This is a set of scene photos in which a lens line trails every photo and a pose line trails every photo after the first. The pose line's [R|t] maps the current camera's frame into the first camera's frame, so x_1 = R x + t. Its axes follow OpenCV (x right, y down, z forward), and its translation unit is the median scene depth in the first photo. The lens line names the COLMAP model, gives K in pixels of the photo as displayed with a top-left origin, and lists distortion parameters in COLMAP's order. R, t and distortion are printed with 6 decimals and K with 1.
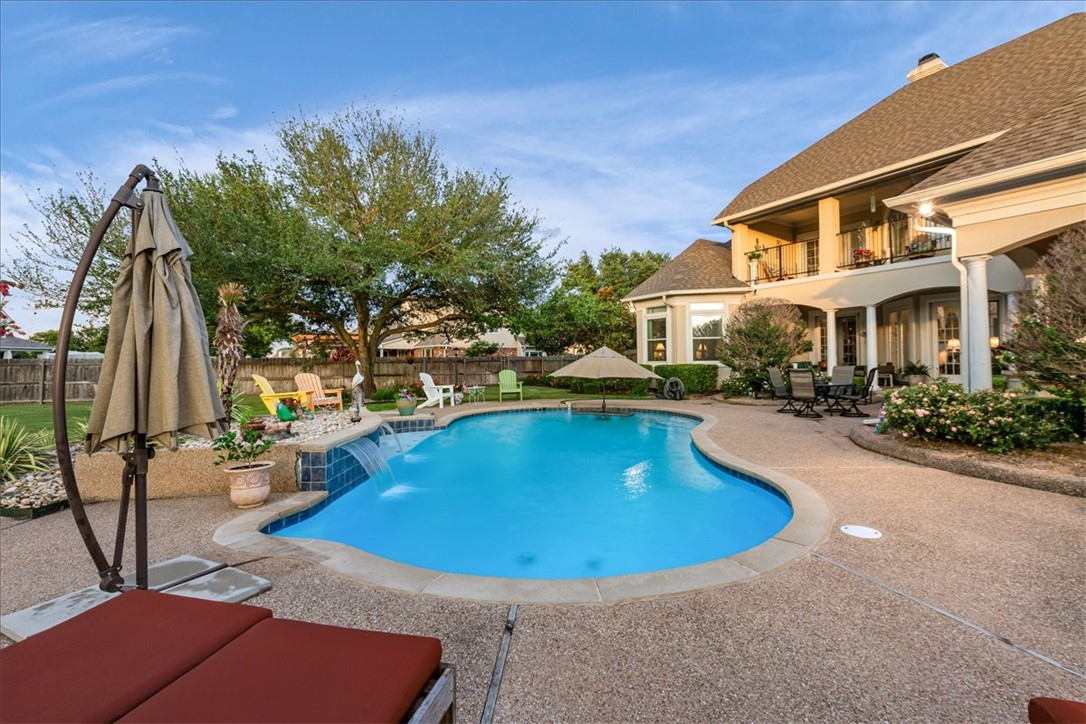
lens RADIAL K [[492.4, 0, 544.6], [0, 492.4, 353.9], [0, 0, 1]] dist [0.000591, 0.000185]
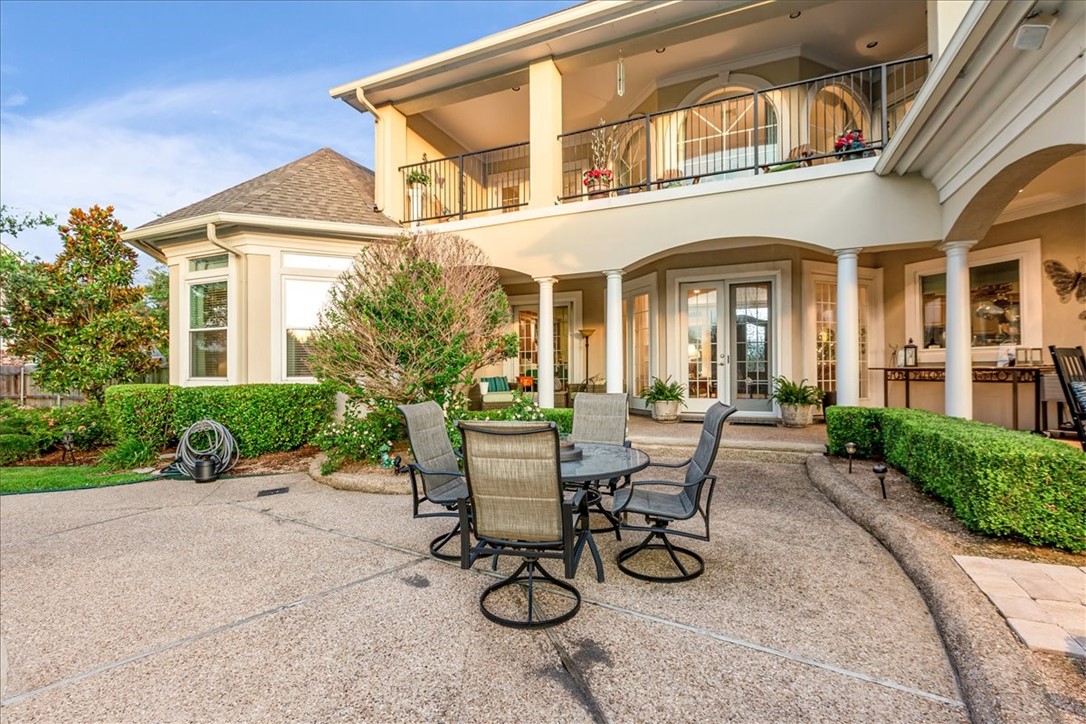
lens RADIAL K [[492.4, 0, 544.6], [0, 492.4, 353.9], [0, 0, 1]] dist [0.000591, 0.000185]
pose [[0.827113, 0.022952, 0.561567, 0.280476], [-0.009022, 0.999579, -0.027565, 0.004027], [-0.561963, 0.017733, 0.826972, 0.556363]]
